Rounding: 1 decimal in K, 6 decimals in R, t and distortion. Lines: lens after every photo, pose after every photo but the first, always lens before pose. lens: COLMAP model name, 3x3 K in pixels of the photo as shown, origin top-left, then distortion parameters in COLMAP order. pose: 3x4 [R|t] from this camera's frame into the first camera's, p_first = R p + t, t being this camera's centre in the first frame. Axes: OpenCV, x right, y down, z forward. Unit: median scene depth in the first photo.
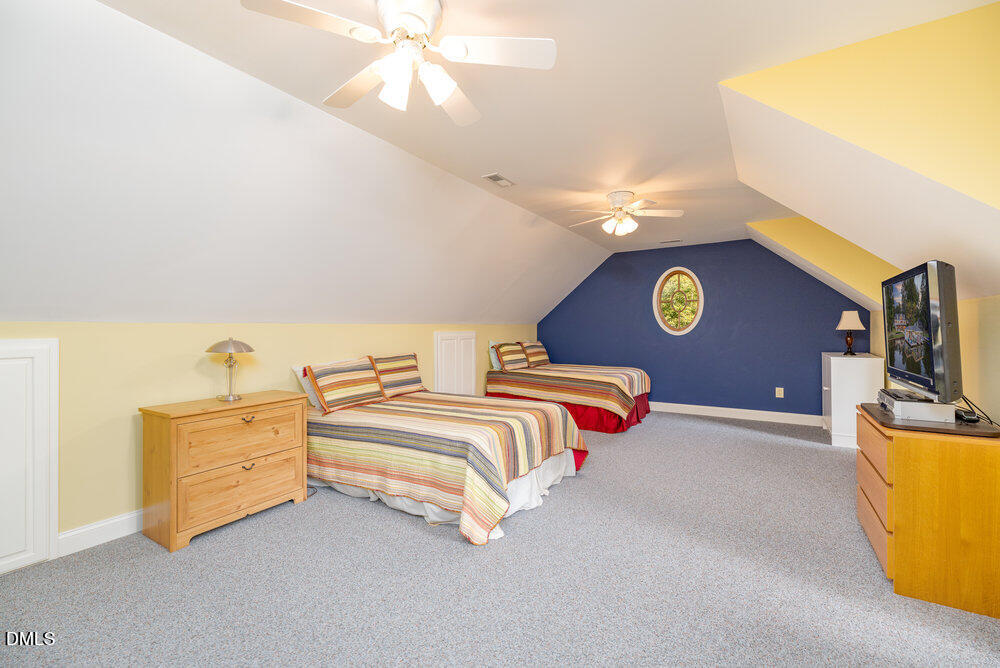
lens RADIAL K [[431.3, 0, 496.5], [0, 431.3, 332.5], [0, 0, 1]] dist [0.001522, 0.000136]
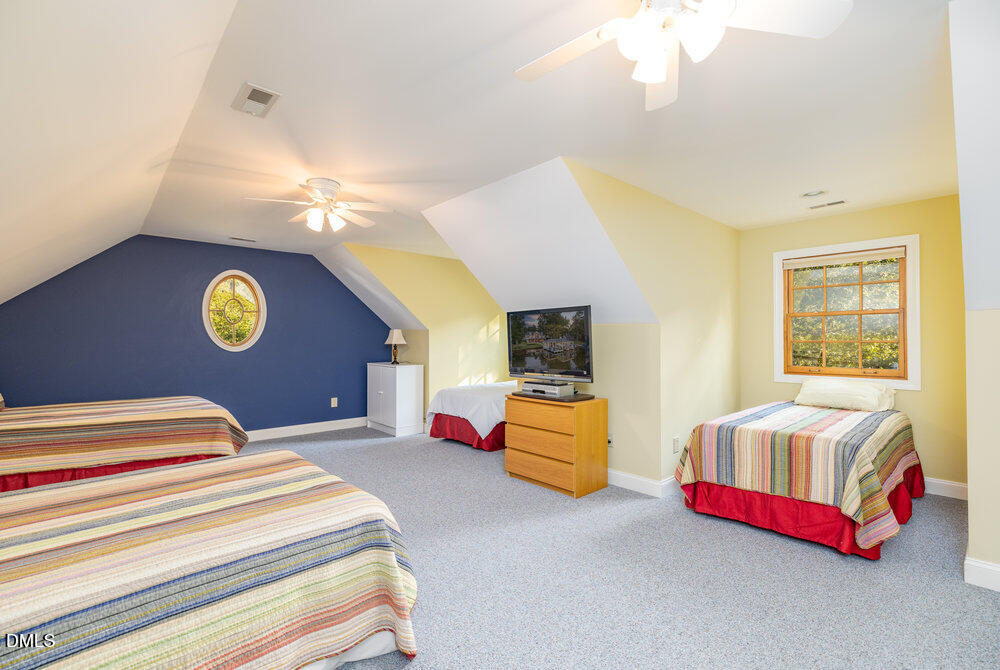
lens RADIAL K [[442.5, 0, 500.5], [0, 442.5, 341.9], [0, 0, 1]] dist [-0.000110, -0.000027]
pose [[0.262598, 0.002348, 0.964903, -0.332049], [0.012262, 0.999908, -0.005770, -0.001500], [-0.964827, 0.013347, 0.262545, 0.328065]]
